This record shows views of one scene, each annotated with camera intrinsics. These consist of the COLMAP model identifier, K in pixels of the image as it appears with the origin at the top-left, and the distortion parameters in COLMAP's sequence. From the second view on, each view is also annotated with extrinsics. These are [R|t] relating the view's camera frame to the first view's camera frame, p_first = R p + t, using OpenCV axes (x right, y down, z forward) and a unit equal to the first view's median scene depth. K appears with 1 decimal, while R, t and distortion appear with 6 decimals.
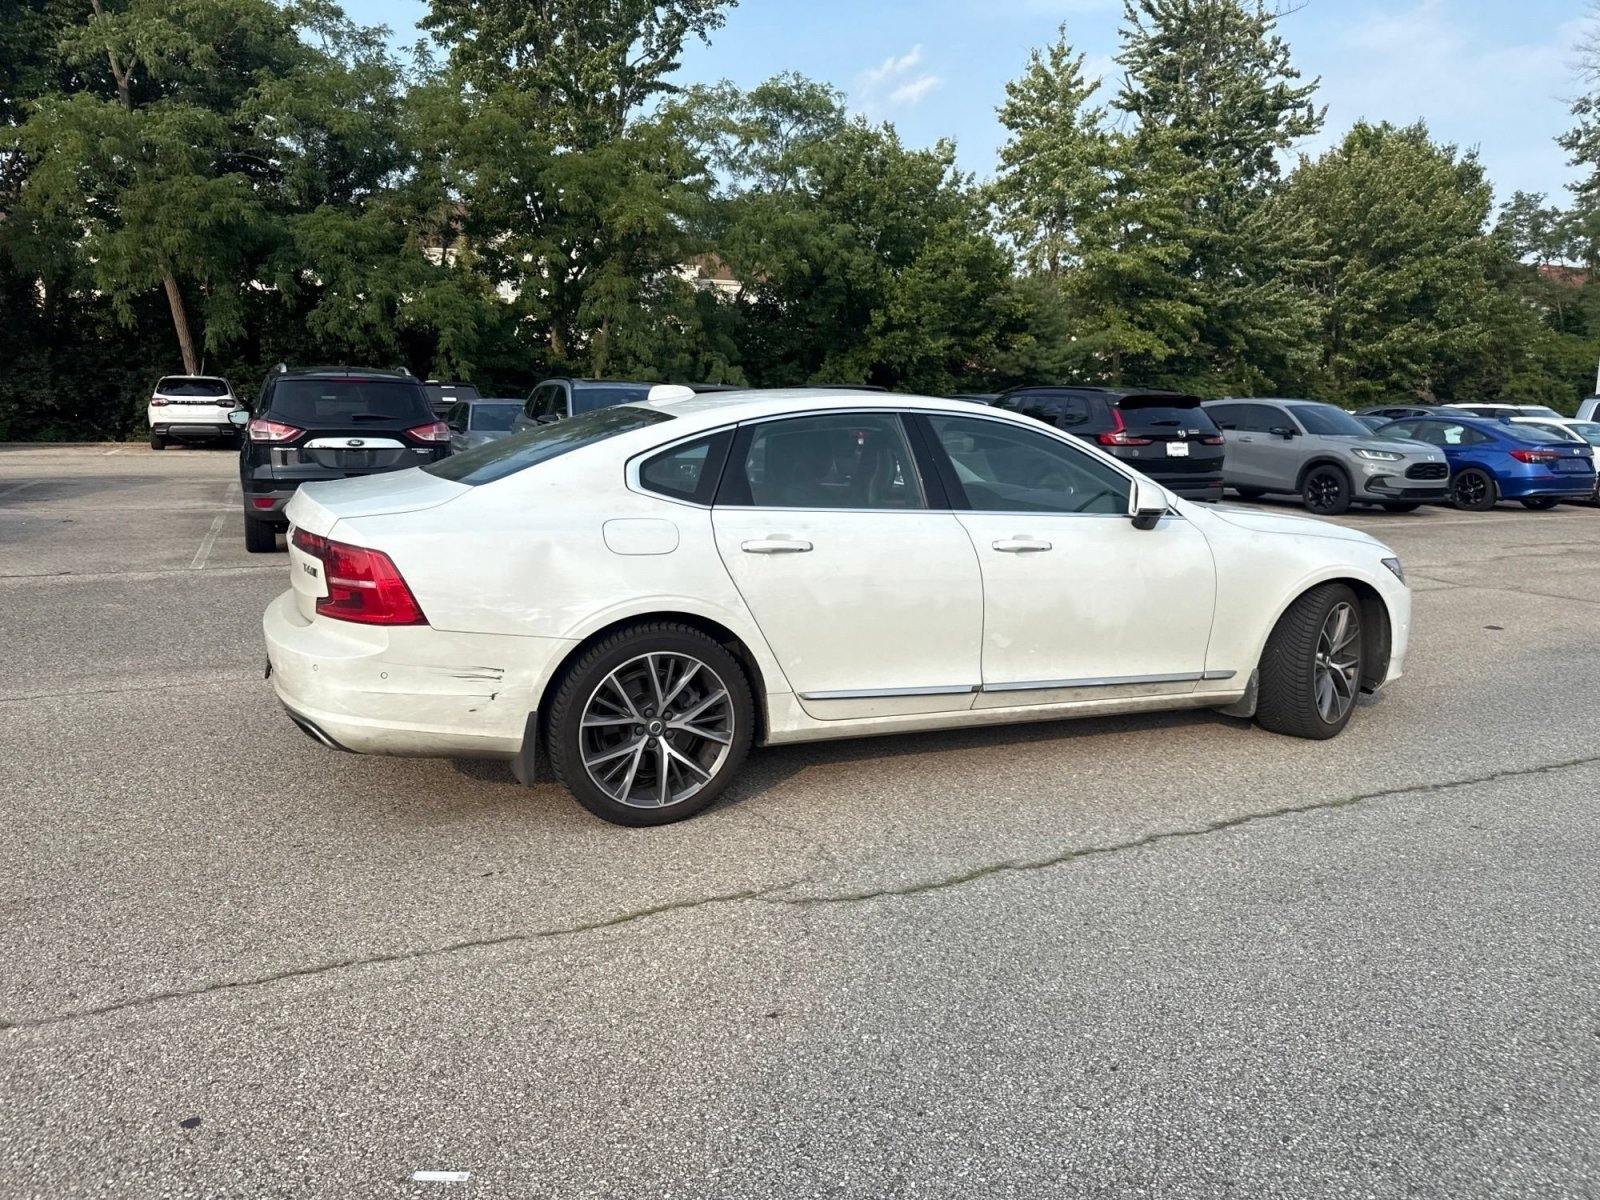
lens RADIAL K [[1122.2, 0, 785.4], [0, 1122.2, 593.8], [0, 0, 1]] dist [0.024852, -0.033061]
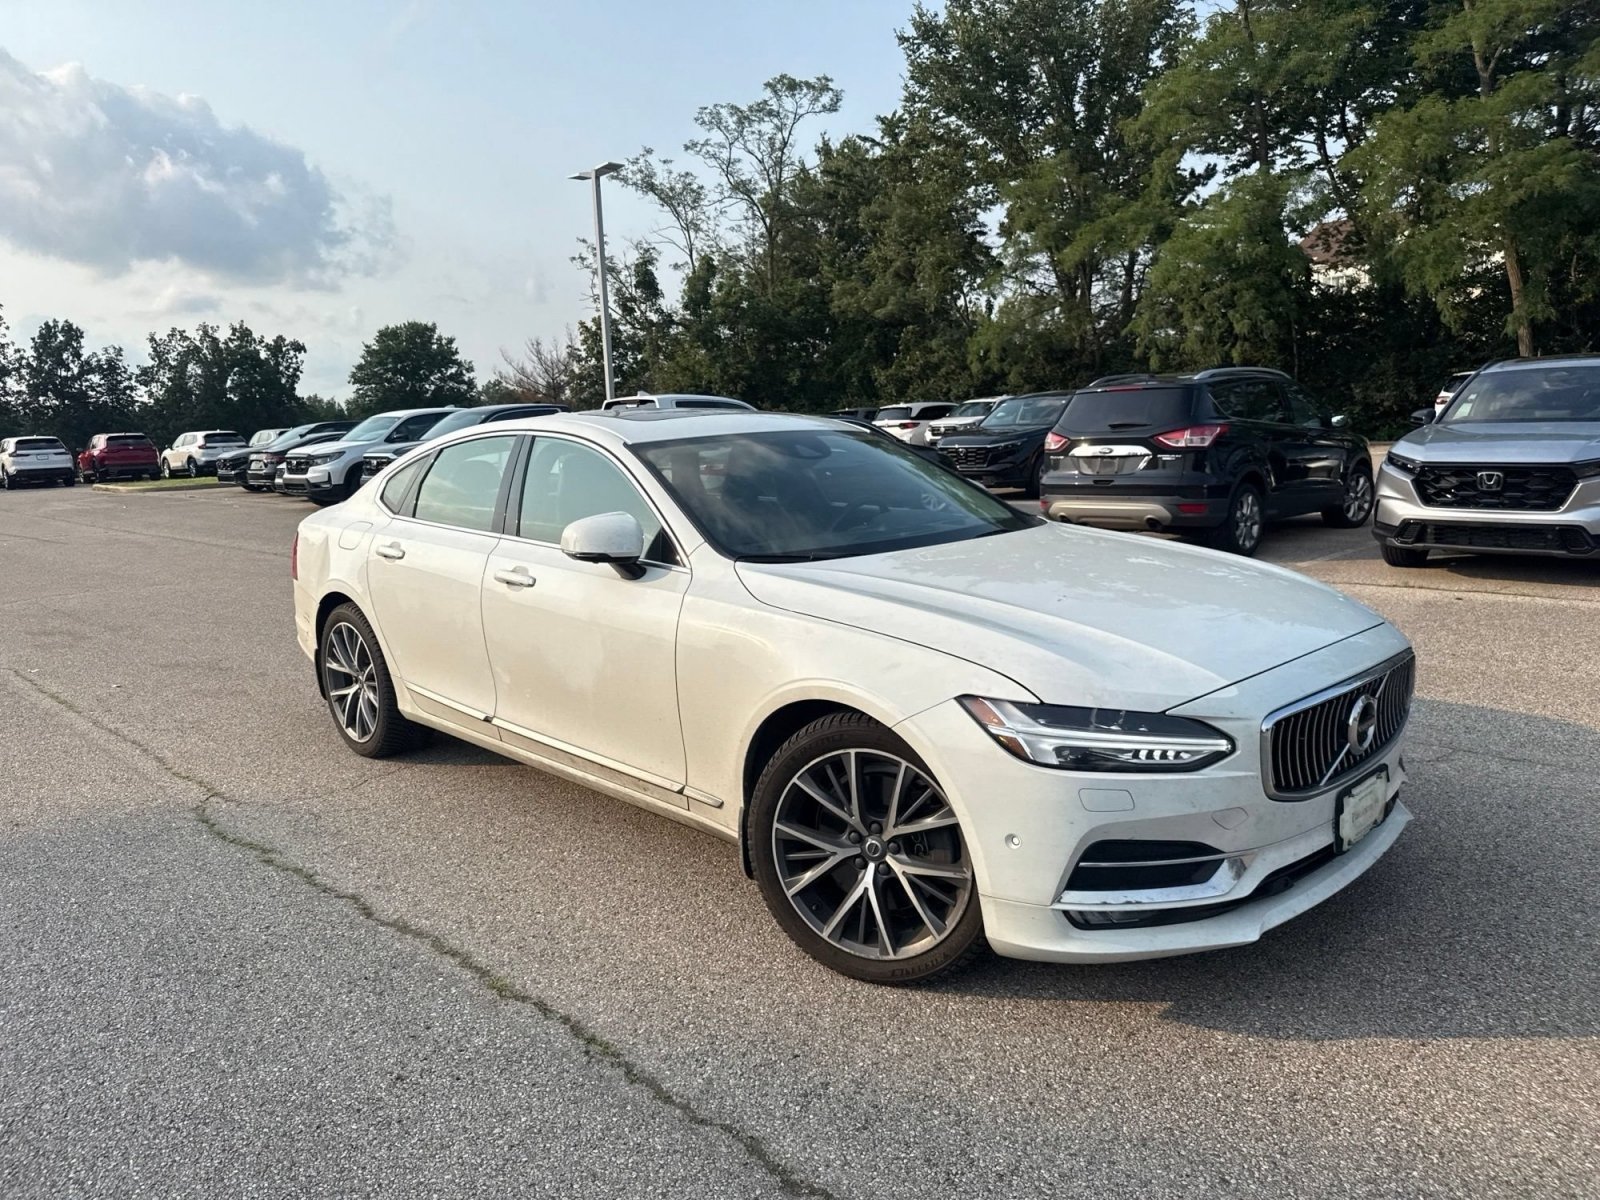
lens RADIAL K [[1122.2, 0, 805.4], [0, 1122.2, 608.3], [0, 0, 1]] dist [0.024852, -0.033061]
pose [[0.360922, 0.123269, -0.924413, 0.479455], [-0.107757, 0.990099, 0.089956, -0.052823], [0.926350, 0.067145, 0.370632, 0.367781]]
